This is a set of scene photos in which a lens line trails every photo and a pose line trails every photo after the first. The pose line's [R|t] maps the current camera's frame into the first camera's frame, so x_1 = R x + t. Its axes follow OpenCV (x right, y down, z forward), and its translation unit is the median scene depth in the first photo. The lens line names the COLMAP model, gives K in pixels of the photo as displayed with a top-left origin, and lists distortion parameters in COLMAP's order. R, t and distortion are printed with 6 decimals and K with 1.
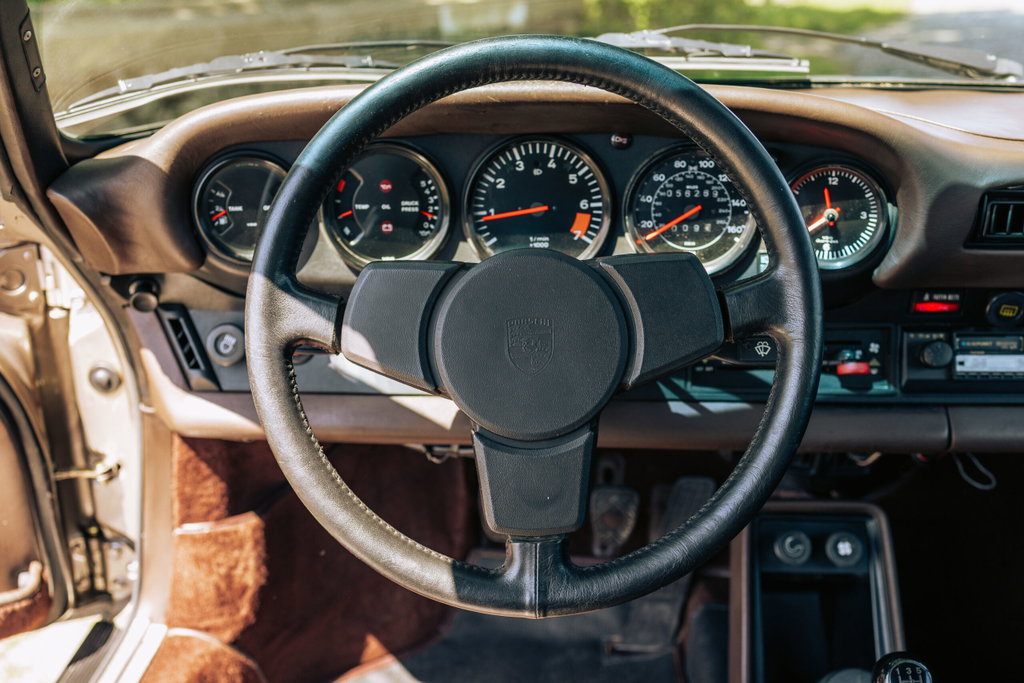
lens RADIAL K [[1047.0, 0, 508.0], [0, 1047.0, 344.3], [0, 0, 1]] dist [0.020854, 0.000000]
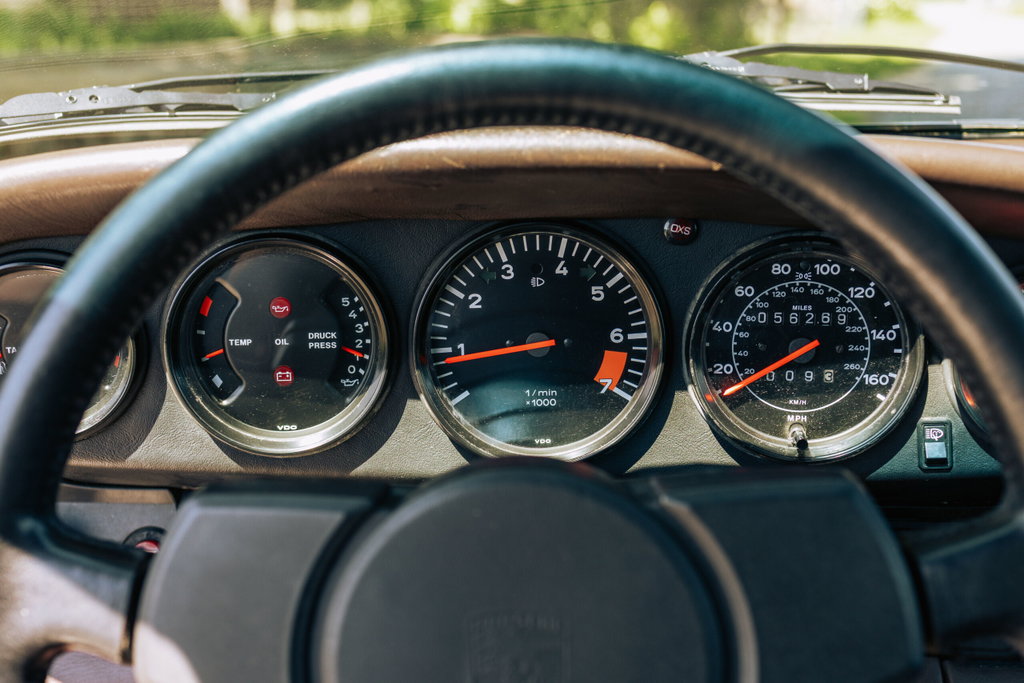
lens RADIAL K [[1047.0, 0, 512.3], [0, 1047.0, 342.0], [0, 0, 1]] dist [0.020854, 0.000000]
pose [[0.999968, -0.004257, -0.006795, 0.018010], [0.003932, 0.998879, -0.047175, -0.104346], [0.006988, 0.047147, 0.998864, 0.417225]]
